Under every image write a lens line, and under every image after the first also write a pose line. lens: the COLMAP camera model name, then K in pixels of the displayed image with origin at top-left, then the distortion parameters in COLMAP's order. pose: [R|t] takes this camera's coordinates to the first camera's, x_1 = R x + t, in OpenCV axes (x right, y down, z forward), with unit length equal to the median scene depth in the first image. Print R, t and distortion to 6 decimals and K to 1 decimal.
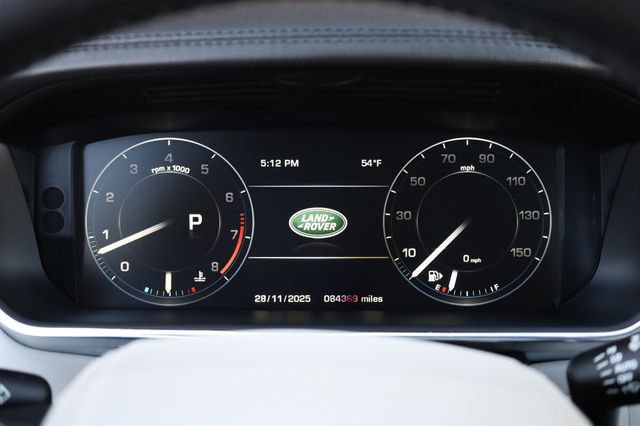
lens RADIAL K [[865.3, 0, 319.3], [0, 865.3, 213.3], [0, 0, 1]] dist [-0.045908, 0.000000]
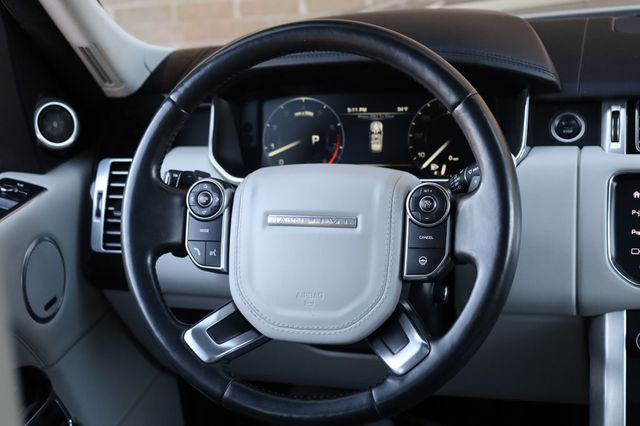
lens RADIAL K [[1151.5, 0, 321.0], [0, 1151.5, 211.3], [0, 0, 1]] dist [0.043768, 0.000000]
pose [[0.957467, 0.011866, -0.288299, 0.639921], [-0.008483, 0.999880, 0.012979, 0.141315], [0.288418, -0.009981, 0.957452, -1.554553]]
